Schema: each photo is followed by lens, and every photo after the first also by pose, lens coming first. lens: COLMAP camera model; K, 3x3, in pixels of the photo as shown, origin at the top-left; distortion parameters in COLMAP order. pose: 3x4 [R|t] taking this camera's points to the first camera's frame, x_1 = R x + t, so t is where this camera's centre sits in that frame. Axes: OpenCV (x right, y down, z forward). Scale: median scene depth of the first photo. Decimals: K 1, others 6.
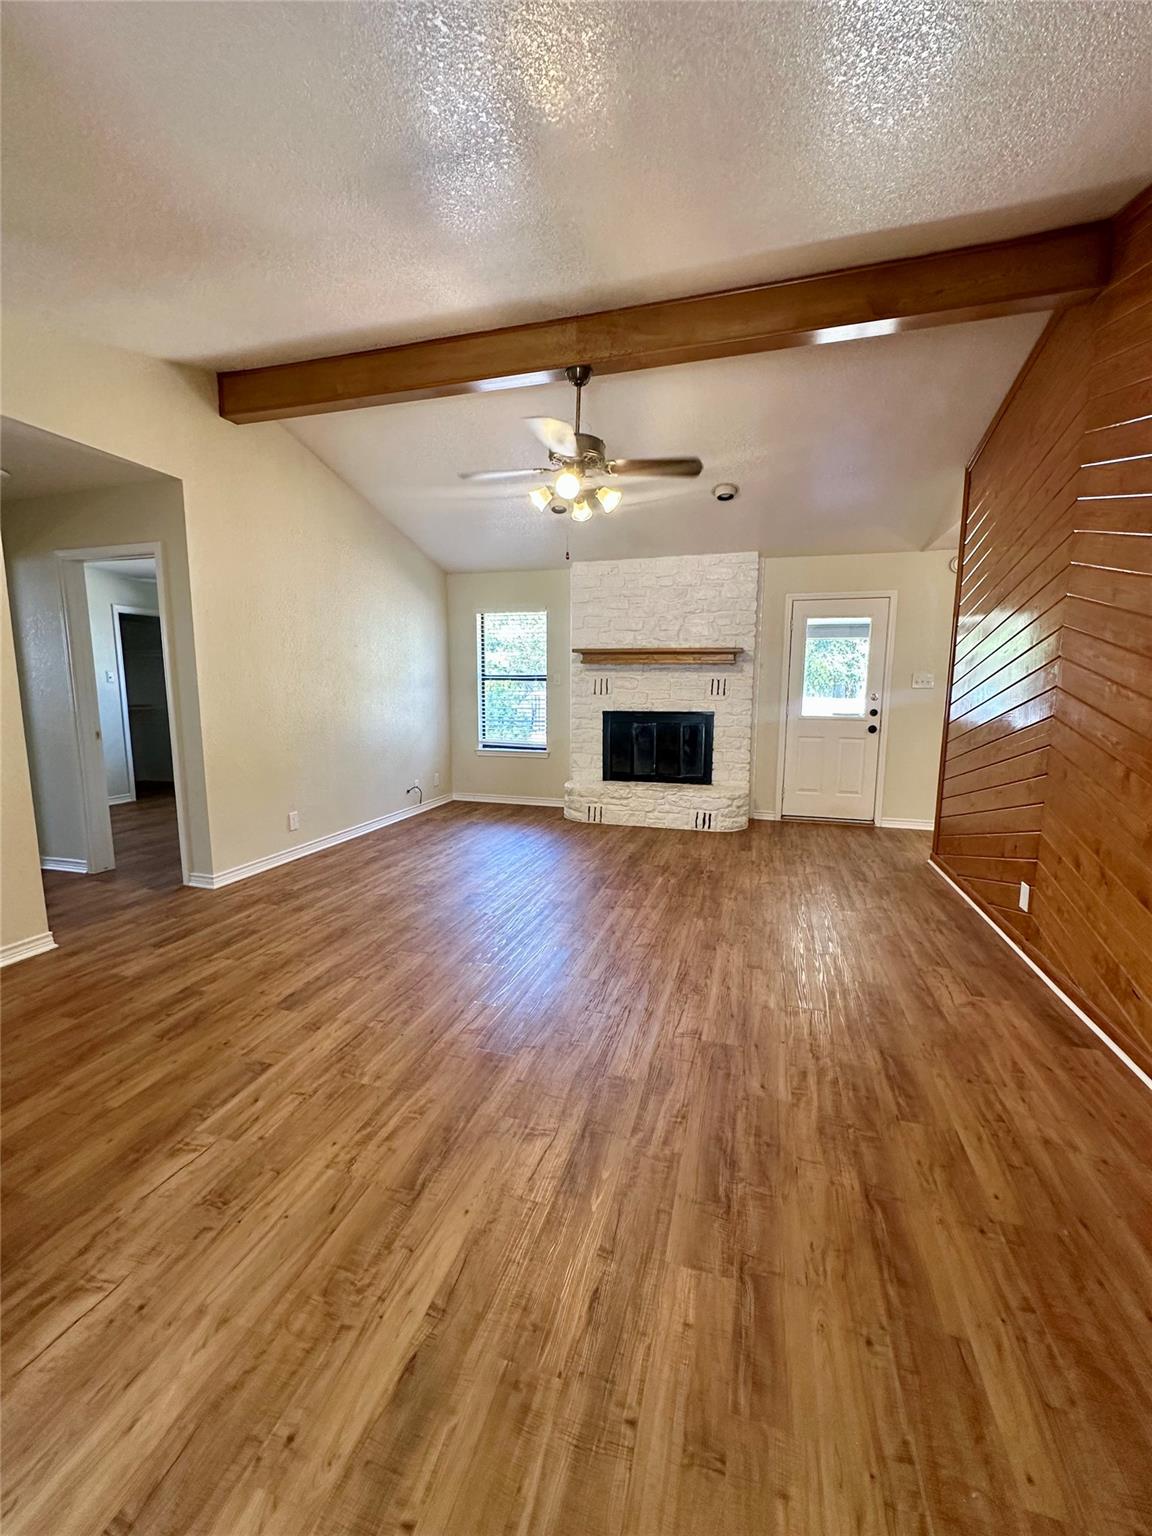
lens RADIAL K [[612.7, 0, 572.5], [0, 612.7, 767.3], [0, 0, 1]] dist [-0.002212, 0.000771]
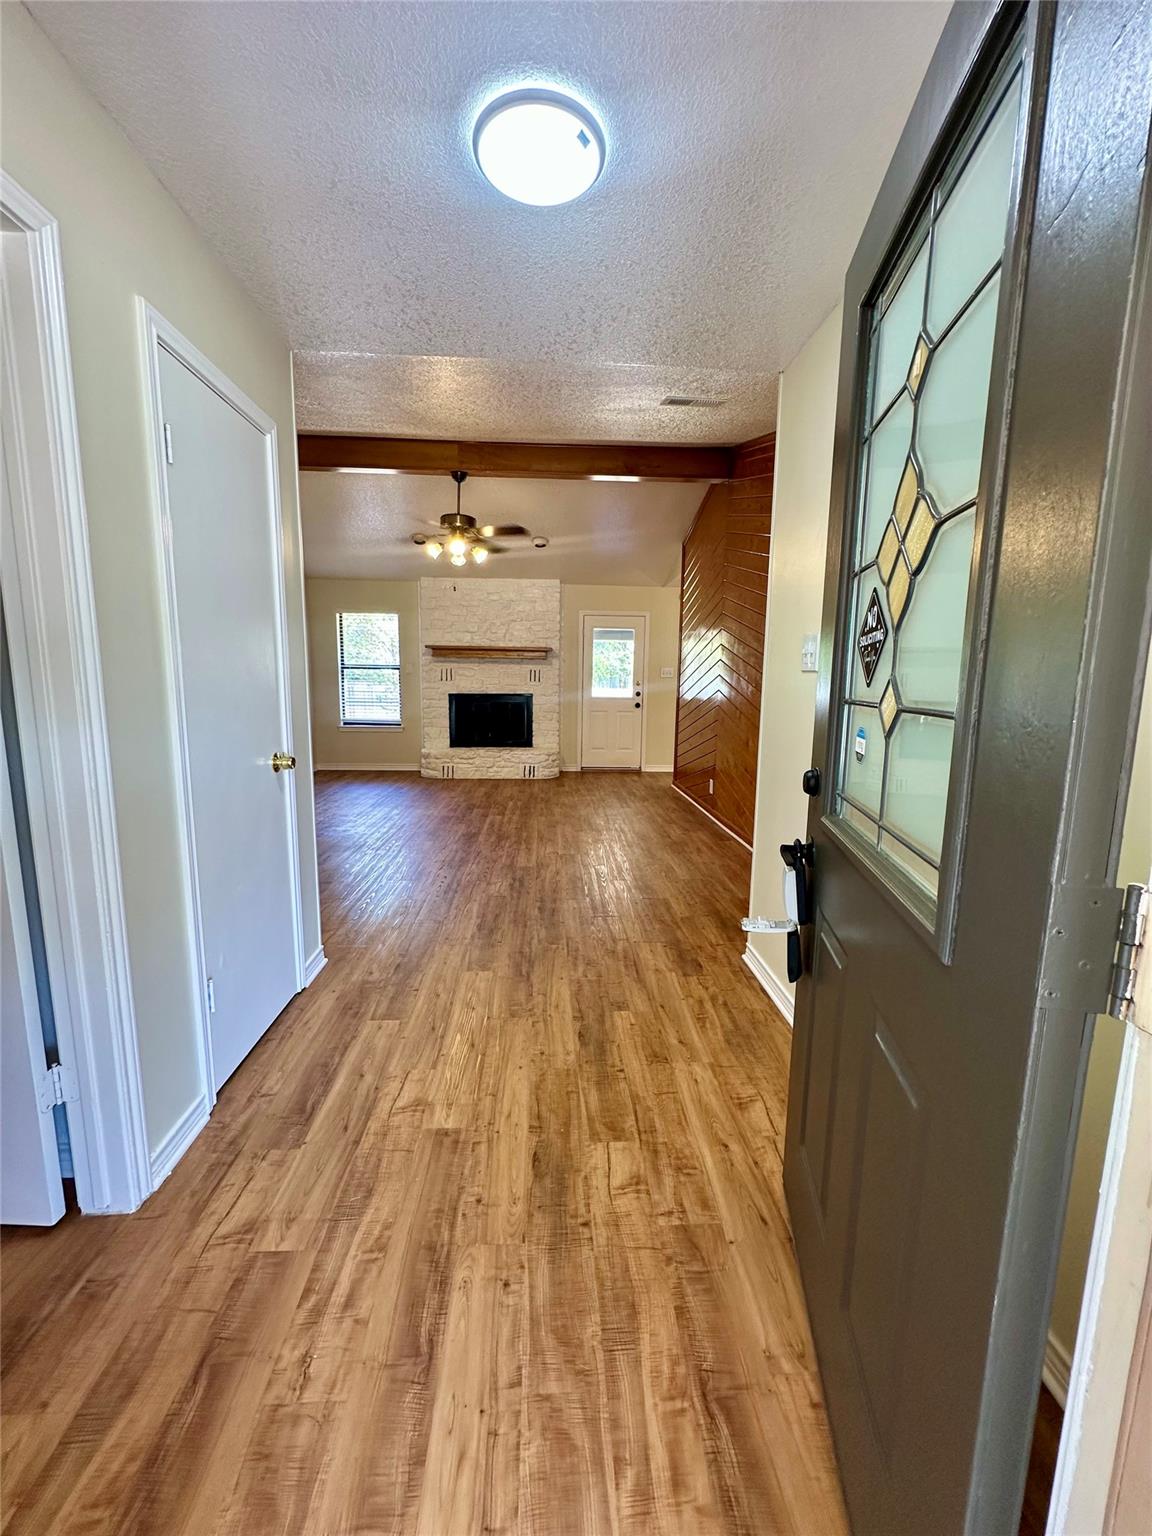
lens RADIAL K [[612.7, 0, 574.1], [0, 612.7, 761.8], [0, 0, 1]] dist [-0.002212, 0.000771]
pose [[0.941526, -0.037348, 0.334864, -0.148077], [0.036252, 0.999297, 0.009524, 0.052733], [-0.334985, 0.003173, 0.942218, -0.327654]]
